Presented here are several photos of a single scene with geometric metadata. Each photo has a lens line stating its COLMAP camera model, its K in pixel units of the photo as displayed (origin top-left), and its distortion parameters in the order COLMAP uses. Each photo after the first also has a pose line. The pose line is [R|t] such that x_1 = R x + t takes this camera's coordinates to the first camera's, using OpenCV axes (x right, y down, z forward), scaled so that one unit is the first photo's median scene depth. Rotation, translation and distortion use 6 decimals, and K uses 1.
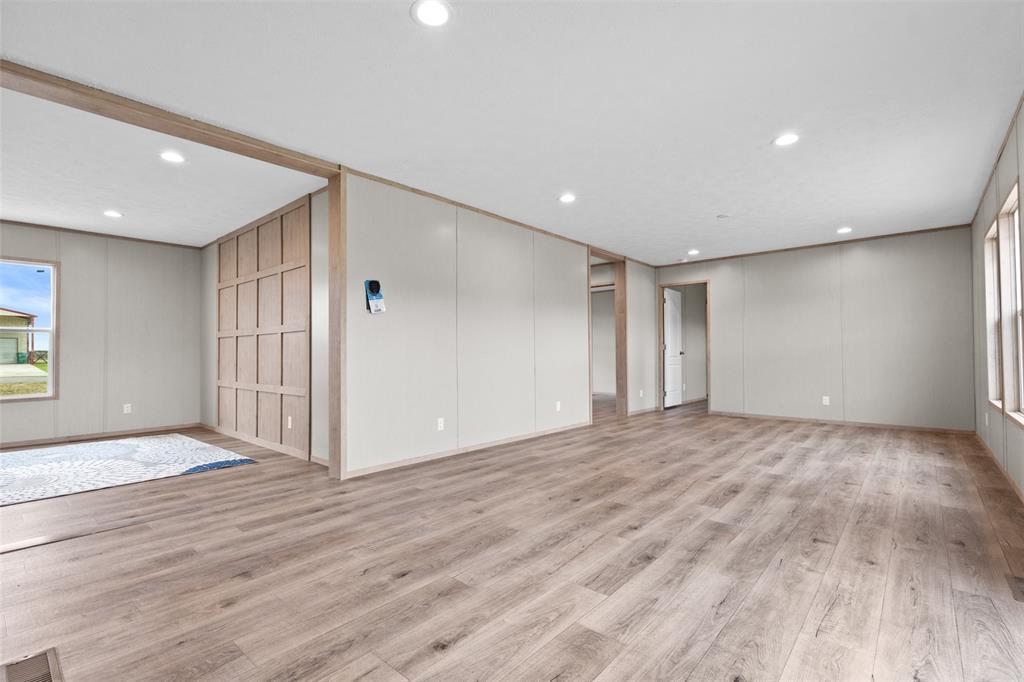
lens RADIAL K [[472.8, 0, 494.5], [0, 472.8, 343.6], [0, 0, 1]] dist [0.010430, -0.001531]
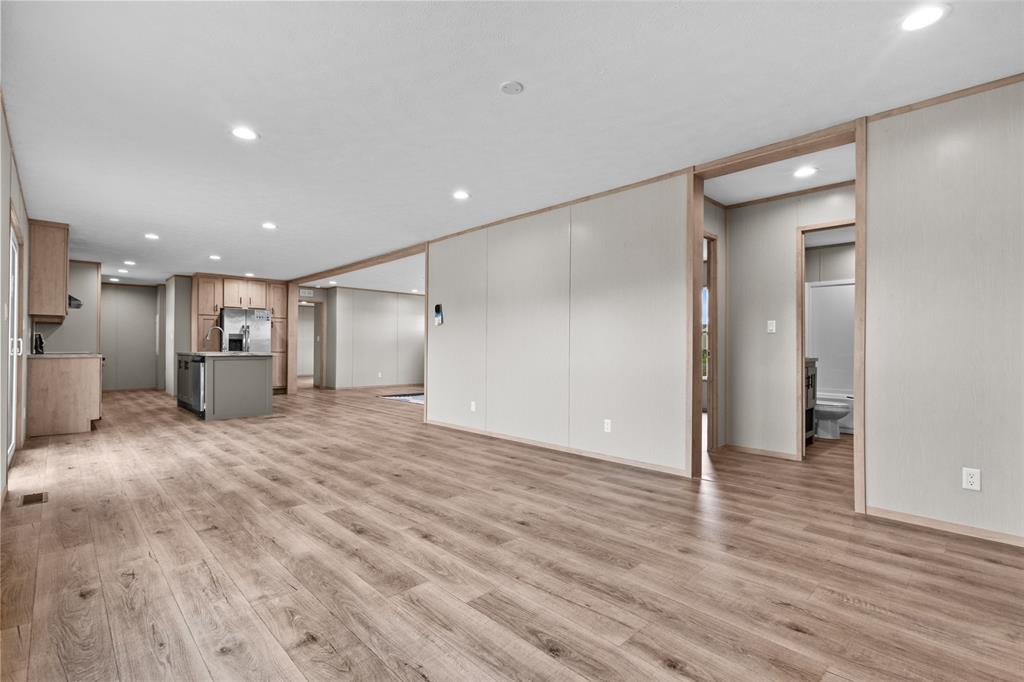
lens RADIAL K [[472.8, 0, 522.2], [0, 472.8, 354.6], [0, 0, 1]] dist [0.010430, -0.001531]
pose [[-0.064881, 0.016781, -0.997752, 1.321599], [0.019522, 0.999689, 0.015544, 0.006675], [0.997702, -0.018470, -0.065189, 1.348192]]
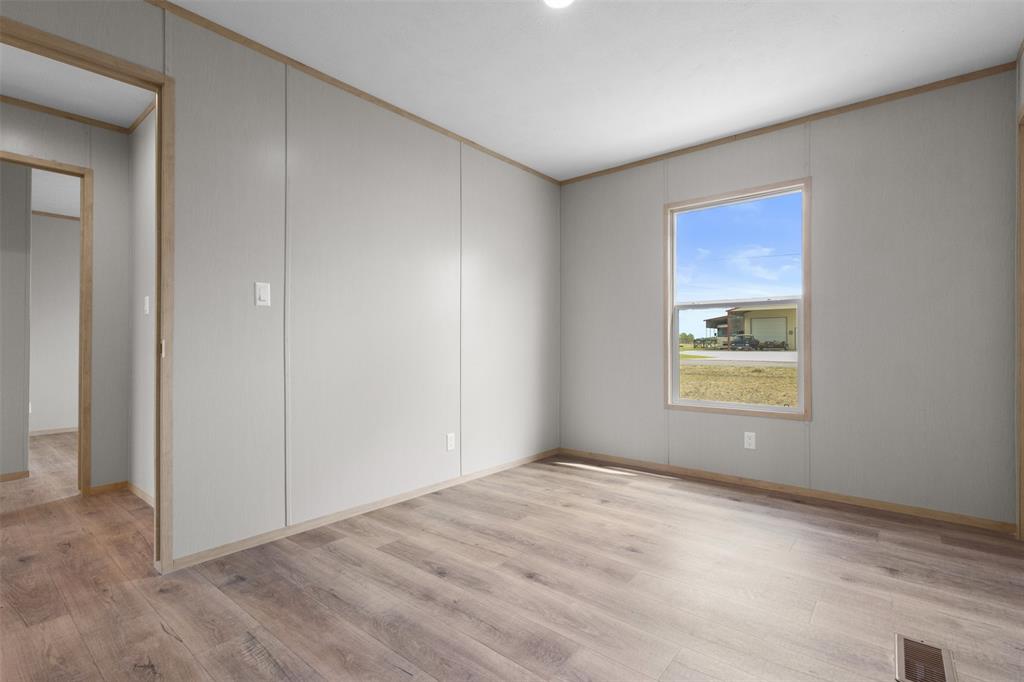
lens RADIAL K [[472.8, 0, 522.1], [0, 472.8, 347.4], [0, 0, 1]] dist [0.010430, -0.001531]
pose [[0.048001, 0.008269, -0.998813, 1.121567], [0.021879, 0.999717, 0.009328, 0.014286], [0.998608, -0.022301, 0.047807, 1.019936]]
